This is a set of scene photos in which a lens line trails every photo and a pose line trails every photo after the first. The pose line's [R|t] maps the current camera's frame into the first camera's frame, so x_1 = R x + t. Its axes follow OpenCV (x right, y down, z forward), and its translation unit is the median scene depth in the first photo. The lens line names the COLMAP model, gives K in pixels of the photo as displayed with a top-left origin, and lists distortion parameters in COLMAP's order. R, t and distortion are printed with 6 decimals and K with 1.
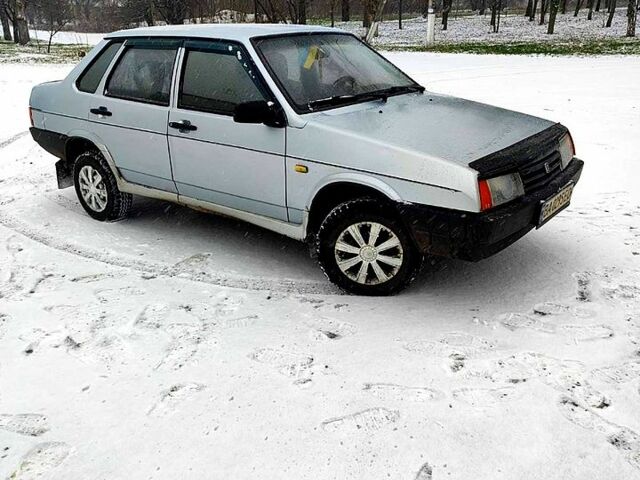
lens RADIAL K [[601.4, 0, 318.7], [0, 601.4, 243.1], [0, 0, 1]] dist [0.007561, 0.000000]
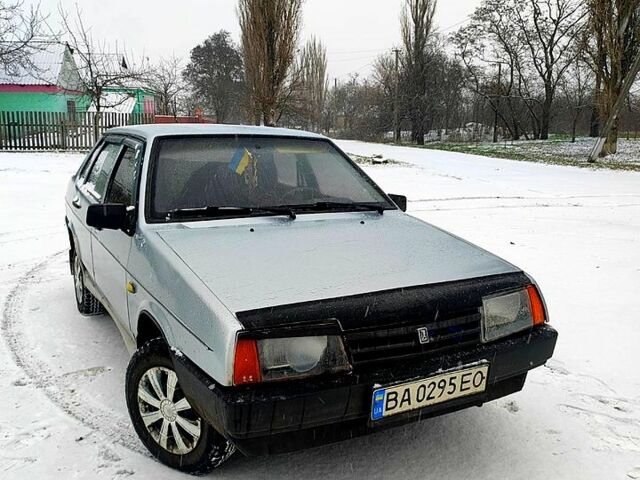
lens RADIAL K [[601.4, 0, 321.3], [0, 601.4, 237.8], [0, 0, 1]] dist [0.007561, 0.000000]
pose [[0.919864, 0.099939, -0.379293, 0.505878], [-0.166246, 0.975181, -0.146235, -0.111245], [0.355264, 0.197572, 0.913648, 0.321482]]
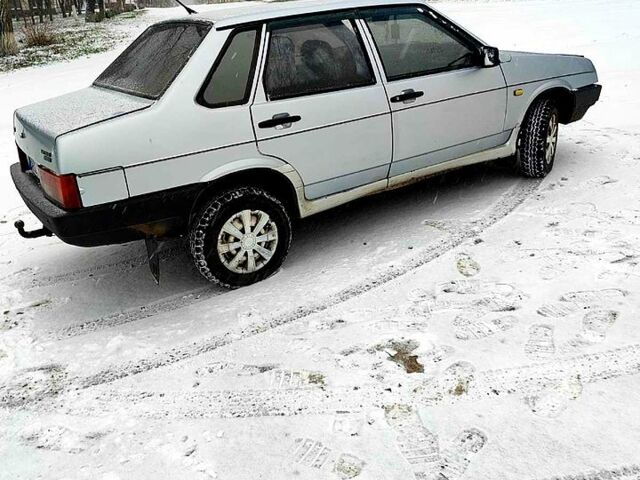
lens RADIAL K [[601.4, 0, 321.2], [0, 601.4, 237.5], [0, 0, 1]] dist [0.007561, 0.000000]
pose [[0.354420, -0.385021, 0.852142, -1.342406], [0.411047, 0.882679, 0.227857, -0.309519], [-0.839897, 0.269513, 0.471100, 0.828323]]
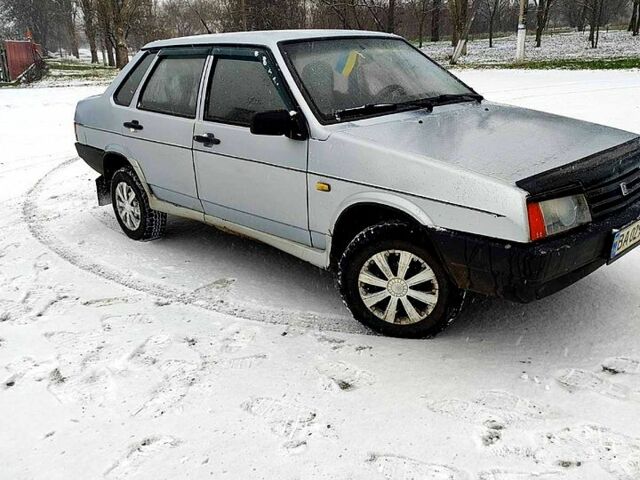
lens RADIAL K [[601.4, 0, 319.3], [0, 601.4, 241.1], [0, 0, 1]] dist [0.007561, 0.000000]
pose [[0.989523, 0.023848, -0.142391, 0.089400], [-0.029103, 0.998966, -0.034940, -0.014509], [0.141410, 0.038718, 0.989194, 0.140350]]
